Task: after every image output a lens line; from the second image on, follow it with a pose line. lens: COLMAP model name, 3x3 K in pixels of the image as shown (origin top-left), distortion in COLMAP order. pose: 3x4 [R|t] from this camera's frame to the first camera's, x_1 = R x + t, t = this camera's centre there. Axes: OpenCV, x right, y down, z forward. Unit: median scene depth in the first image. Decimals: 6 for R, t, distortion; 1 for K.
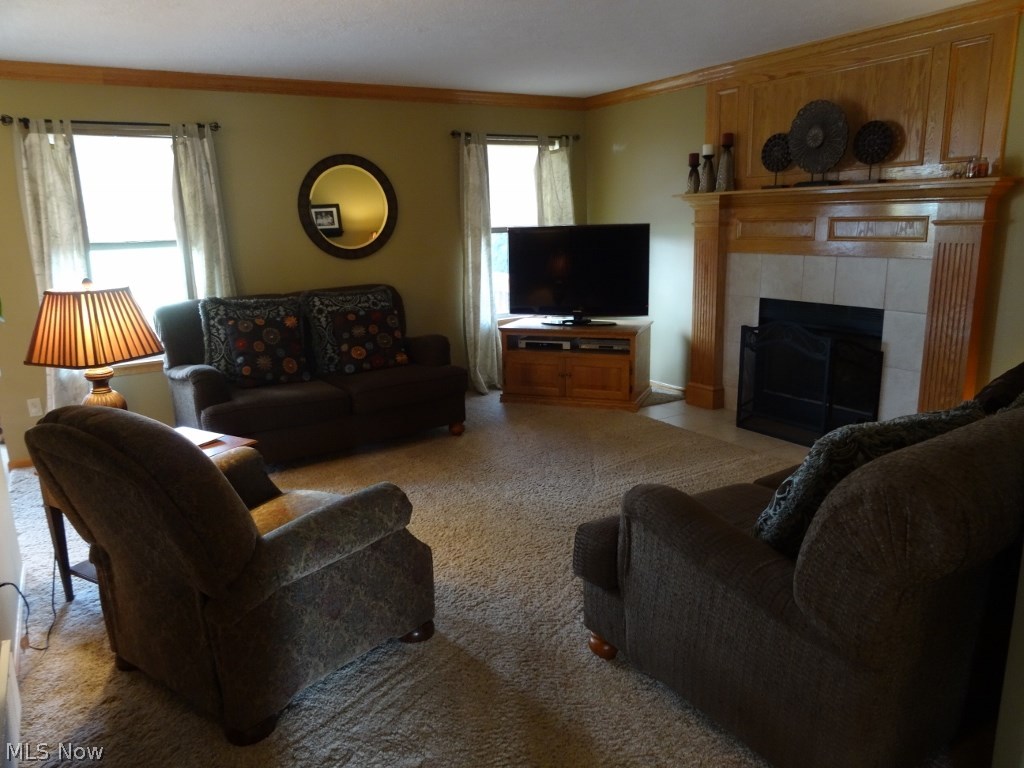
lens RADIAL K [[738.6, 0, 512.0], [0, 738.6, 384.0], [0, 0, 1]] dist [0.003249, 0.001858]
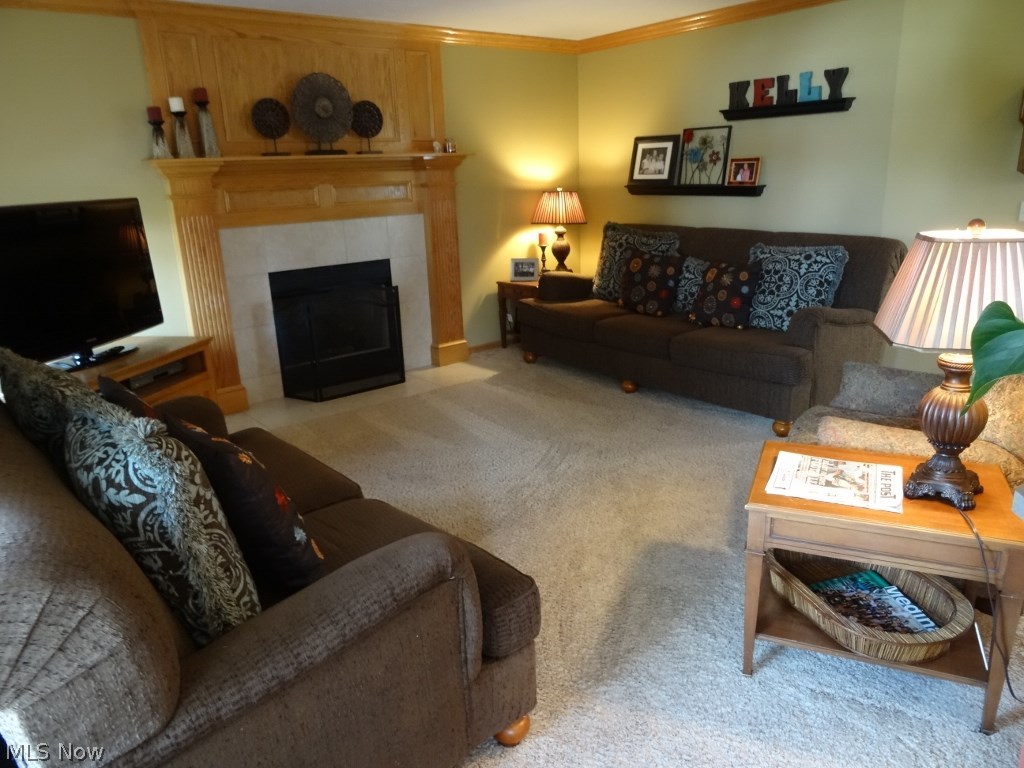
lens RADIAL K [[738.6, 0, 512.0], [0, 738.6, 384.0], [0, 0, 1]] dist [0.003249, 0.001858]
pose [[-0.131755, -0.245688, 0.960353, -0.701573], [0.262056, 0.925700, 0.272775, -0.174163], [-0.956016, 0.287606, -0.057581, 0.861466]]
